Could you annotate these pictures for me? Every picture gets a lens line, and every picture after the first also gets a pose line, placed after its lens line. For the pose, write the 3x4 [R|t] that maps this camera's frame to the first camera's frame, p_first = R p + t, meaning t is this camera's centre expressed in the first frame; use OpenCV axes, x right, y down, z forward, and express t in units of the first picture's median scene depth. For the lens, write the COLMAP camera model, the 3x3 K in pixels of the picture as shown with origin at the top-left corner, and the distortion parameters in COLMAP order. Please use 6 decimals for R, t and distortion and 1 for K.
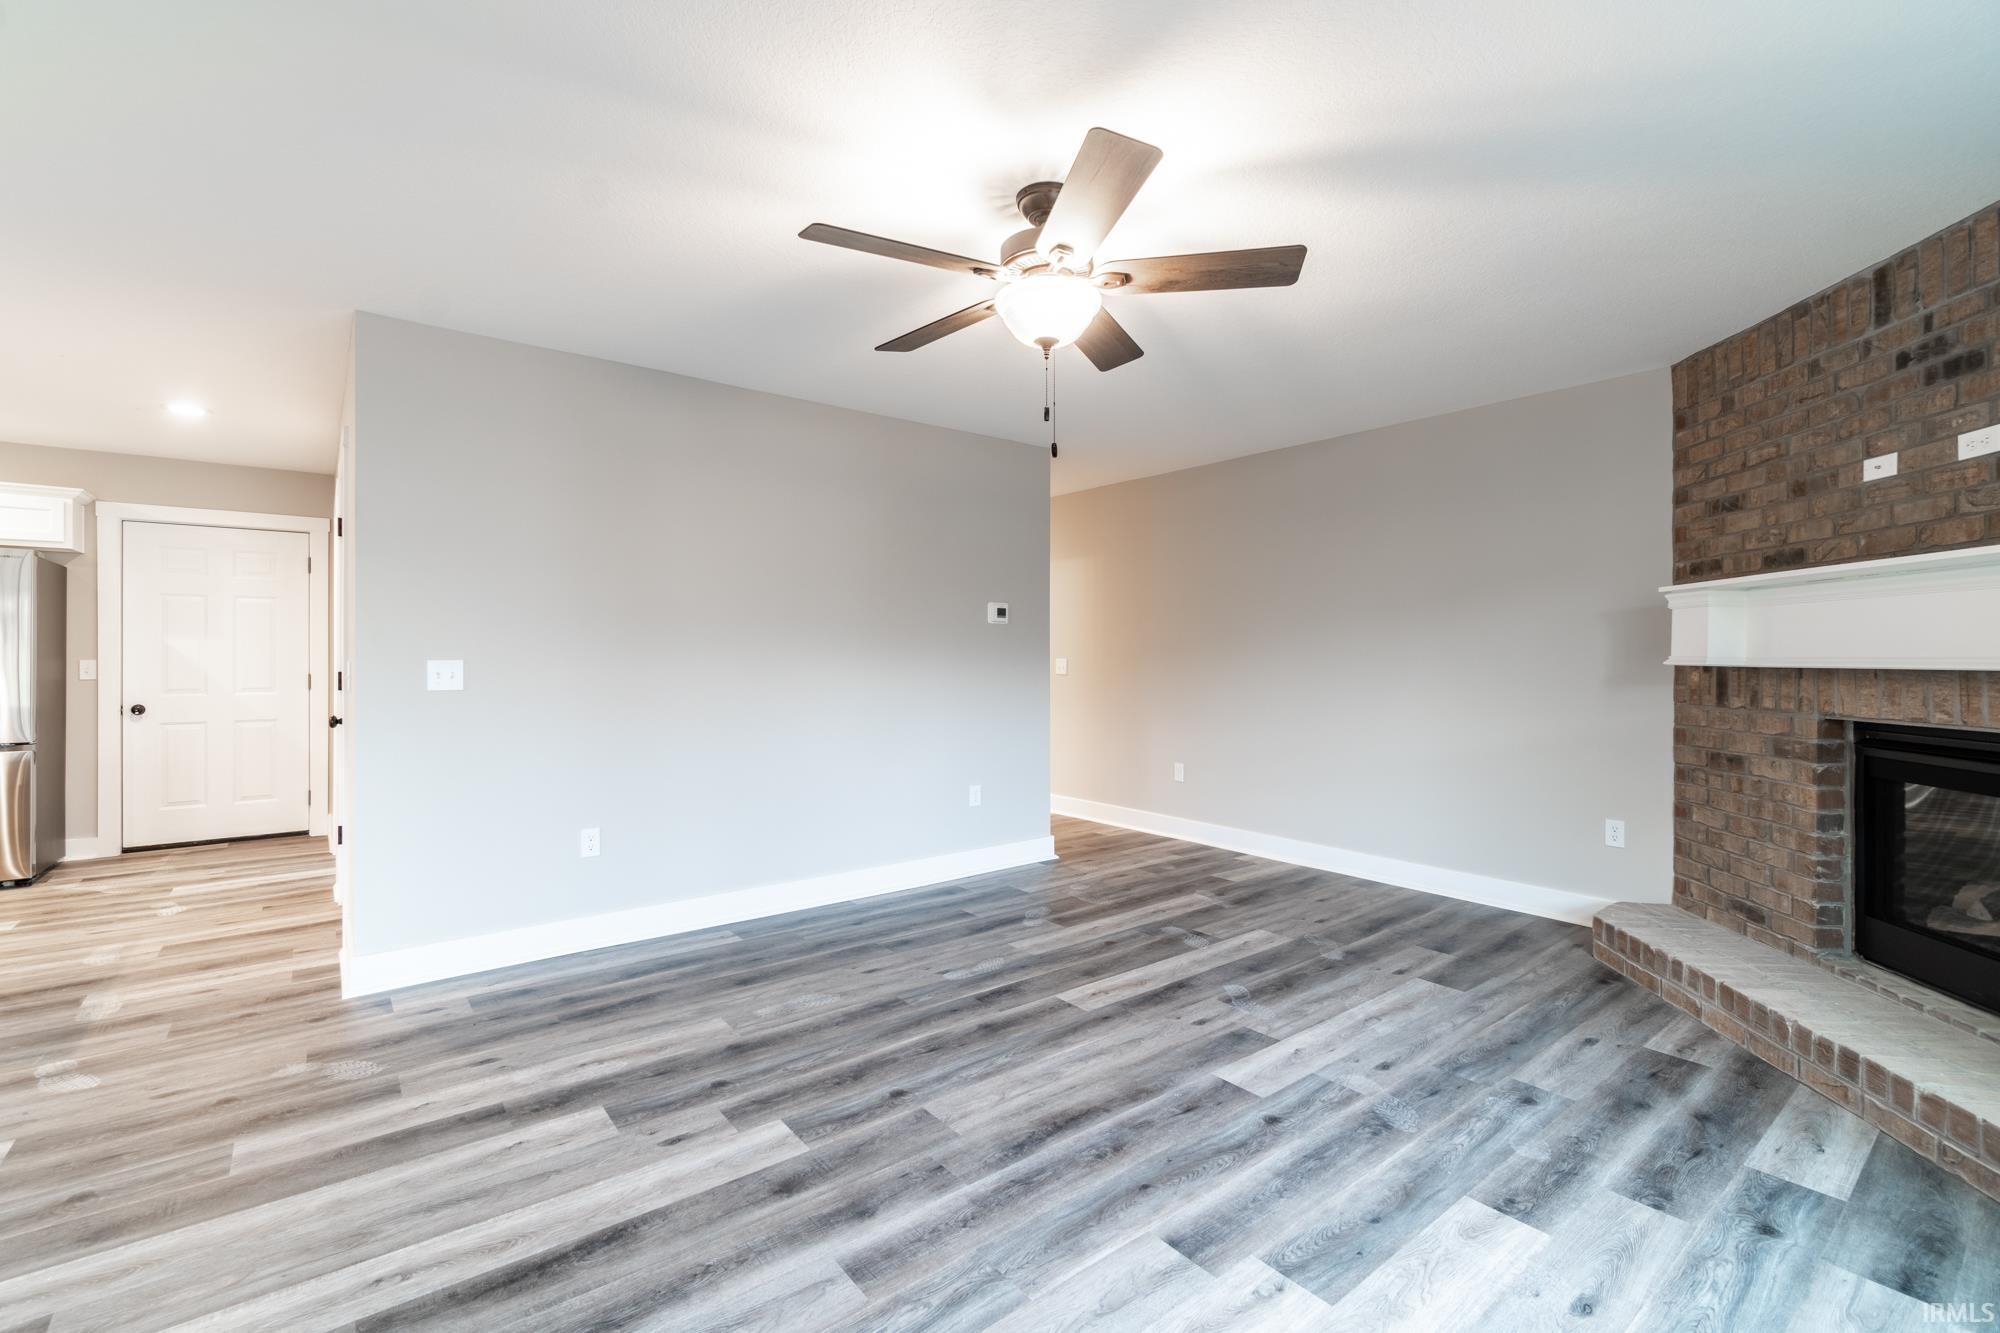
lens RADIAL K [[943.7, 0, 1000.0], [0, 943.7, 666.5], [0, 0, 1]] dist [-0.004098, -0.000348]
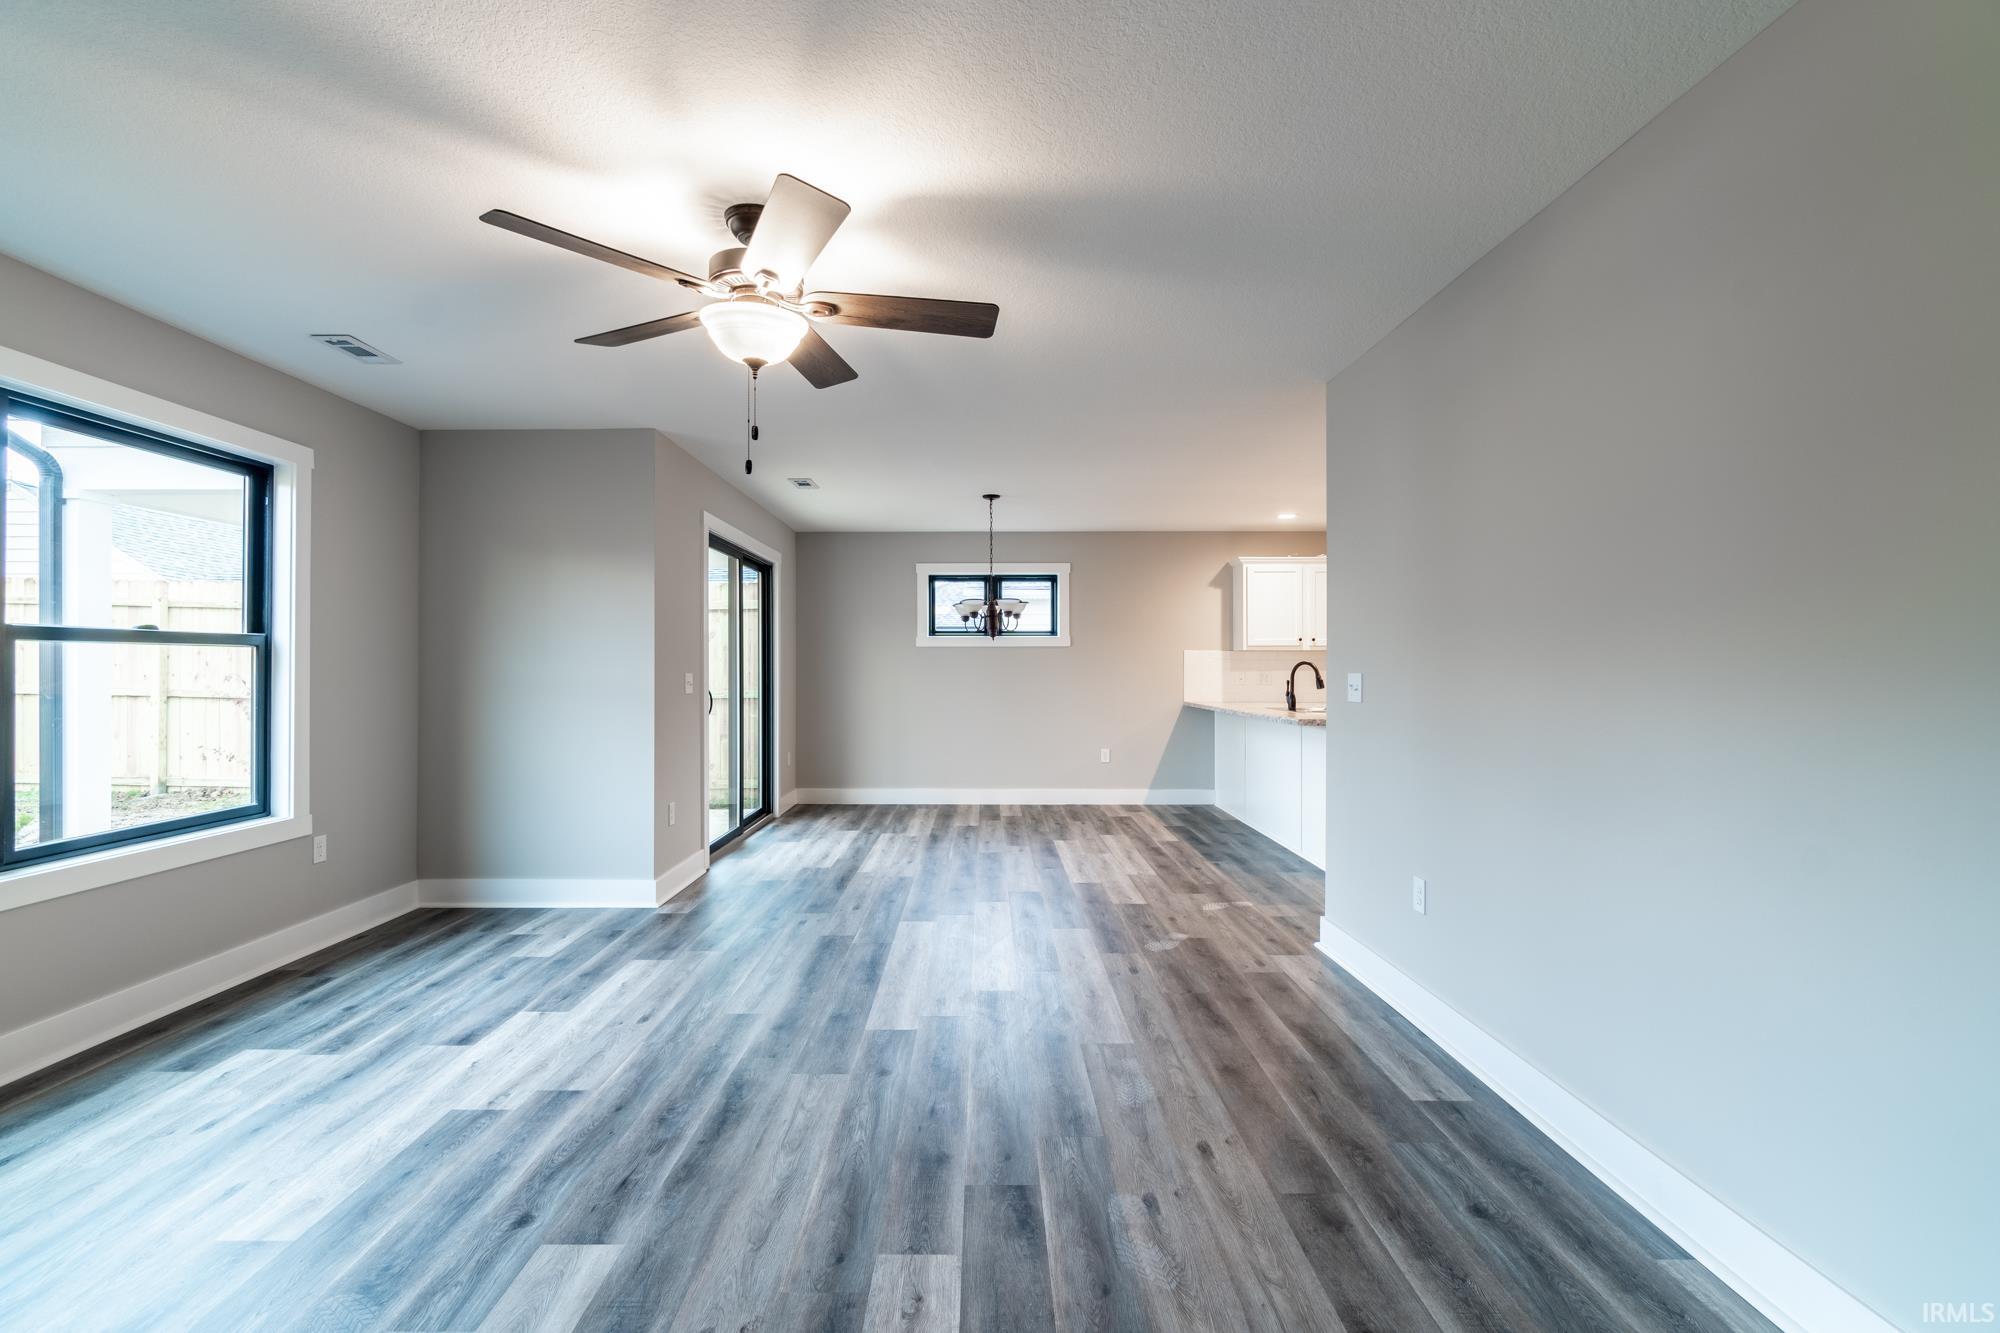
lens RADIAL K [[943.7, 0, 1000.0], [0, 943.7, 666.5], [0, 0, 1]] dist [-0.004098, -0.000348]
pose [[-0.661668, -0.002171, -0.749794, 0.548303], [-0.008784, 0.999950, 0.004856, -0.020071], [0.749746, 0.009799, -0.661653, 1.605873]]
